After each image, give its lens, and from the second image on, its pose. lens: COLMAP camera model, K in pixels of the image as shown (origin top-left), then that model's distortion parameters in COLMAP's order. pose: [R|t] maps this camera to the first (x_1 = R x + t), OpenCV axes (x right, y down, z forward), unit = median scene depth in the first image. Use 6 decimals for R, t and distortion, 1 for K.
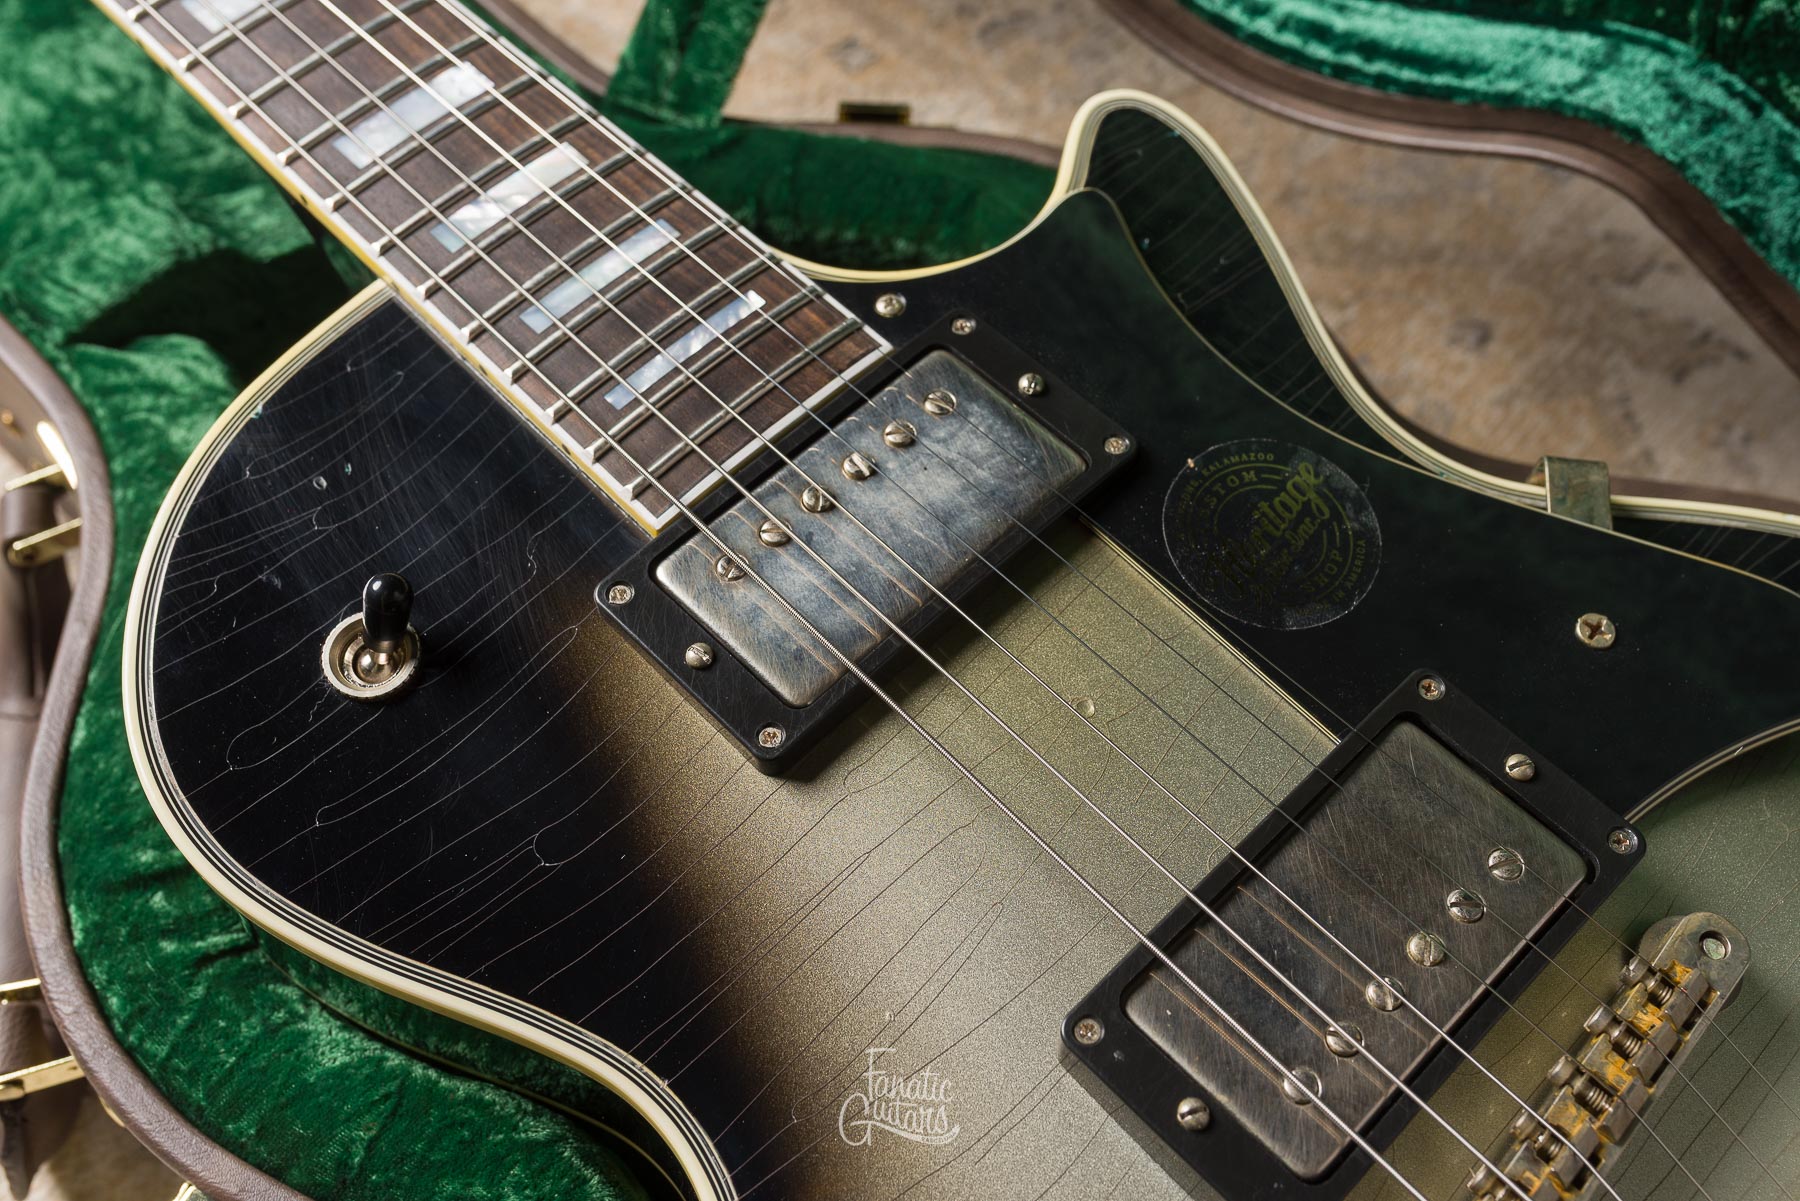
lens RADIAL K [[1788.0, 0, 894.2], [0, 1788.0, 613.7], [0, 0, 1]] dist [0.007767, 0.000000]
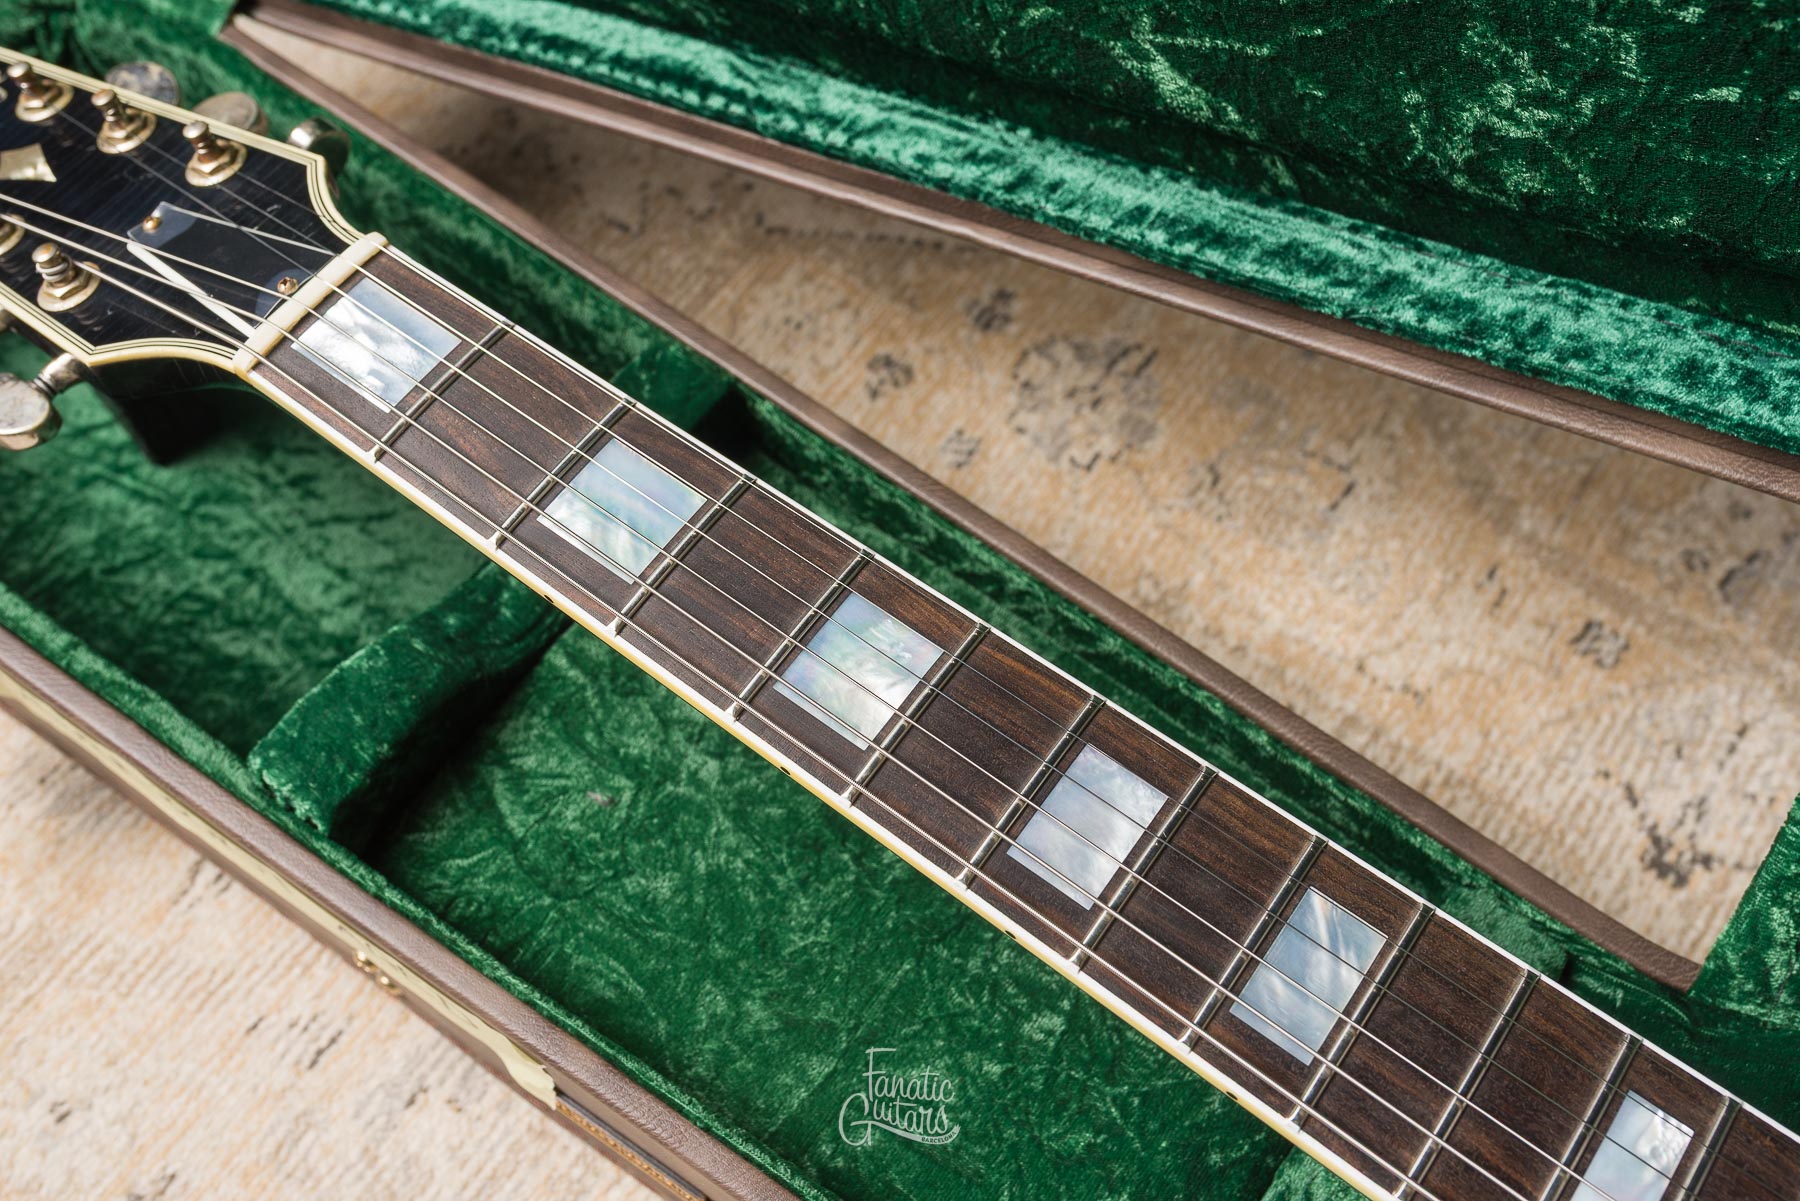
lens RADIAL K [[1788.0, 0, 894.8], [0, 1788.0, 593.8], [0, 0, 1]] dist [0.007767, 0.000000]
pose [[0.987296, -0.144551, 0.065962, -0.784077], [0.140681, 0.988237, 0.059977, -0.806239], [-0.073856, -0.049935, 0.996018, 0.242363]]
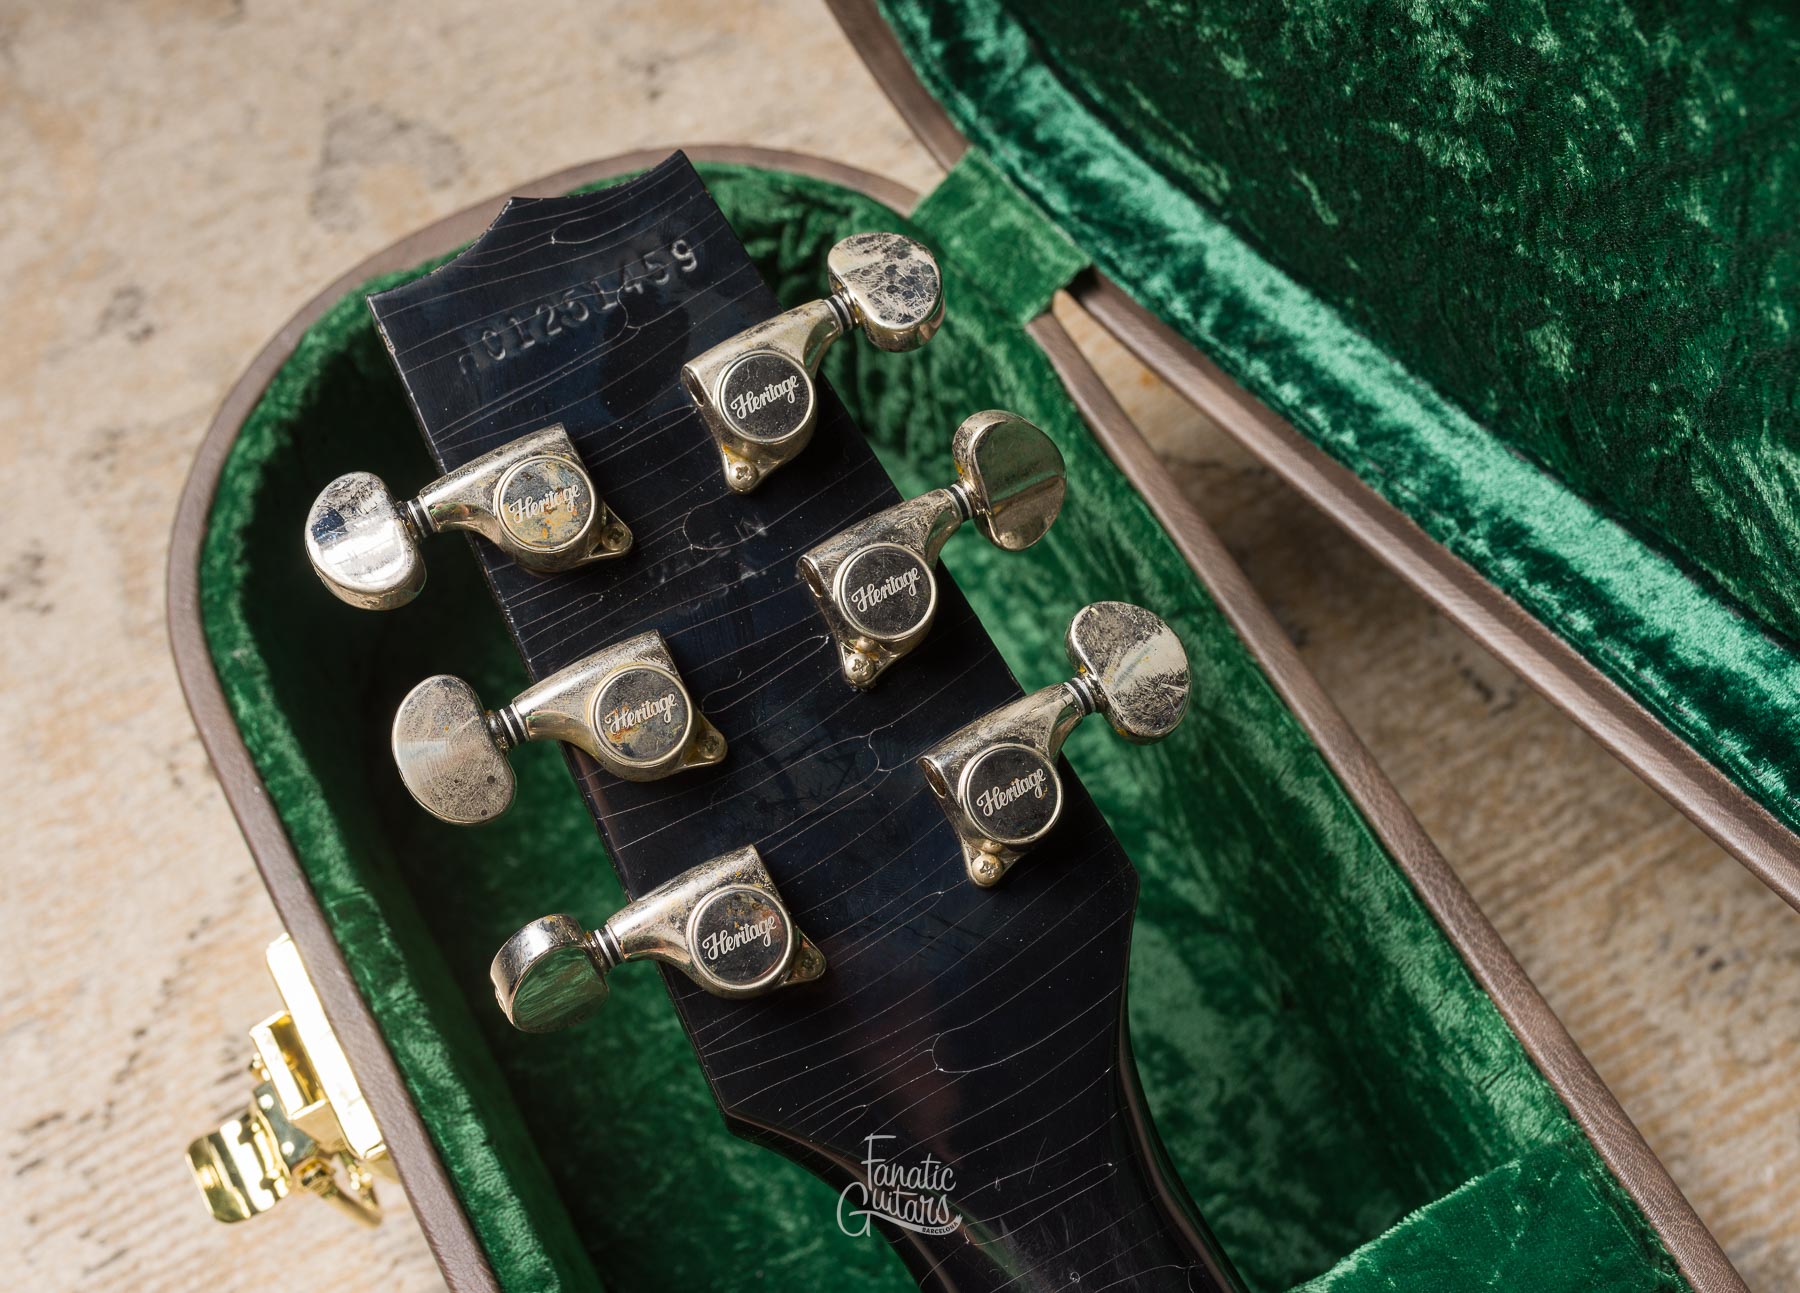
lens RADIAL K [[2122.5, 0, 740.7], [0, 2122.5, 581.3], [0, 0, 1]] dist [0.006703, 0.000000]
pose [[0.944585, 0.205550, -0.255947, -1.010506], [-0.187095, 0.977761, 0.094753, -1.230480], [0.269732, -0.041616, 0.962036, 0.633865]]
